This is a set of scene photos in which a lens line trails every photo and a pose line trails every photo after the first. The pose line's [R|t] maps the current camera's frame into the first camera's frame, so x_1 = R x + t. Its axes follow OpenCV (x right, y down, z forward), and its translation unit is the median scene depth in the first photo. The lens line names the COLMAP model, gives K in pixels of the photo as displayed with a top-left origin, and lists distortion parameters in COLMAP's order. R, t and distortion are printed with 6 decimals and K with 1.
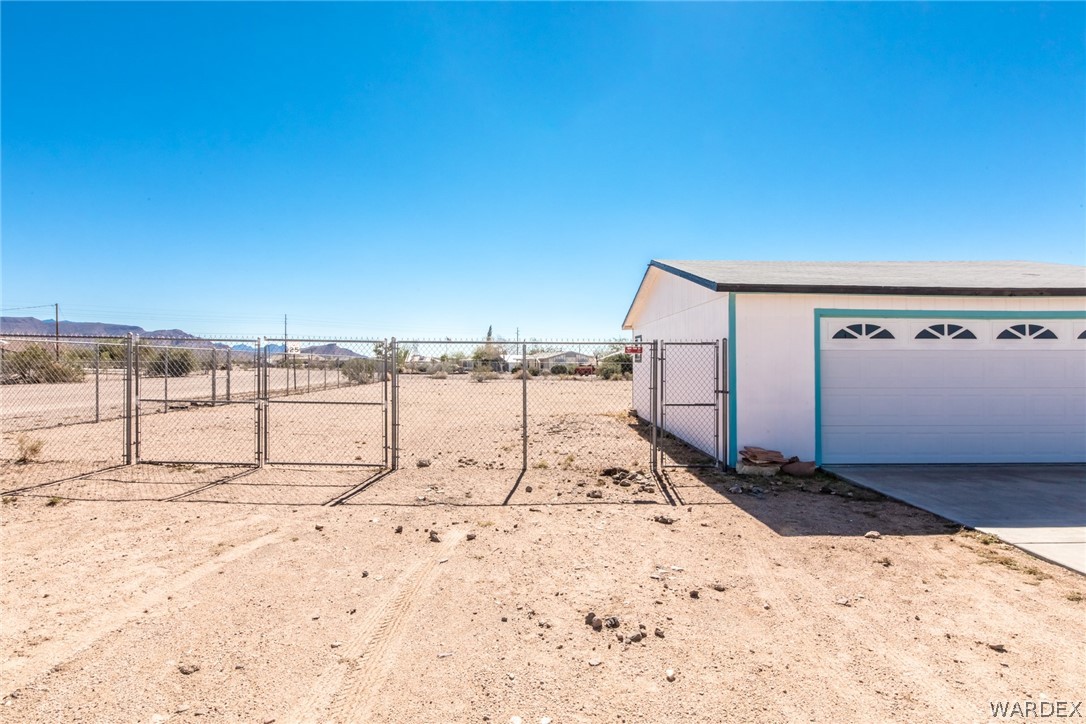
lens RADIAL K [[588.2, 0, 543.0], [0, 588.2, 362.0], [0, 0, 1]] dist [0.001007, 0.000182]
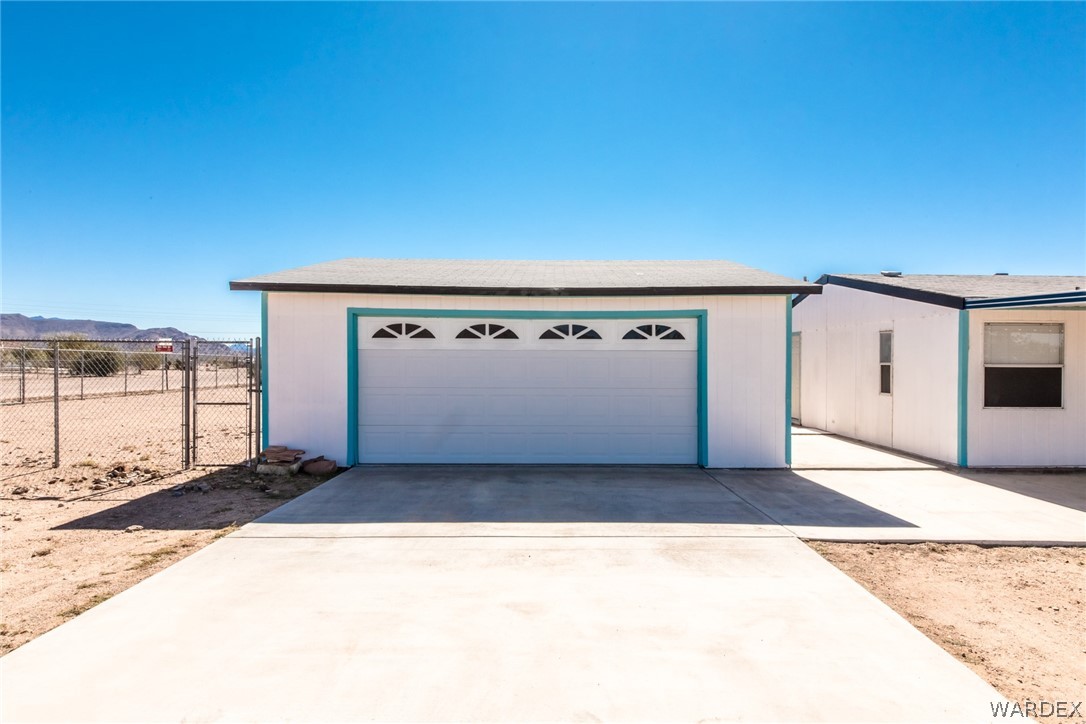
lens RADIAL K [[608.6, 0, 544.2], [0, 608.6, 365.1], [0, 0, 1]] dist [-0.001363, -0.000956]
pose [[0.999944, 0.004396, -0.009663, 0.793401], [-0.004368, 0.999986, 0.002886, 0.002019], [0.009675, -0.002844, 0.999949, -0.029095]]
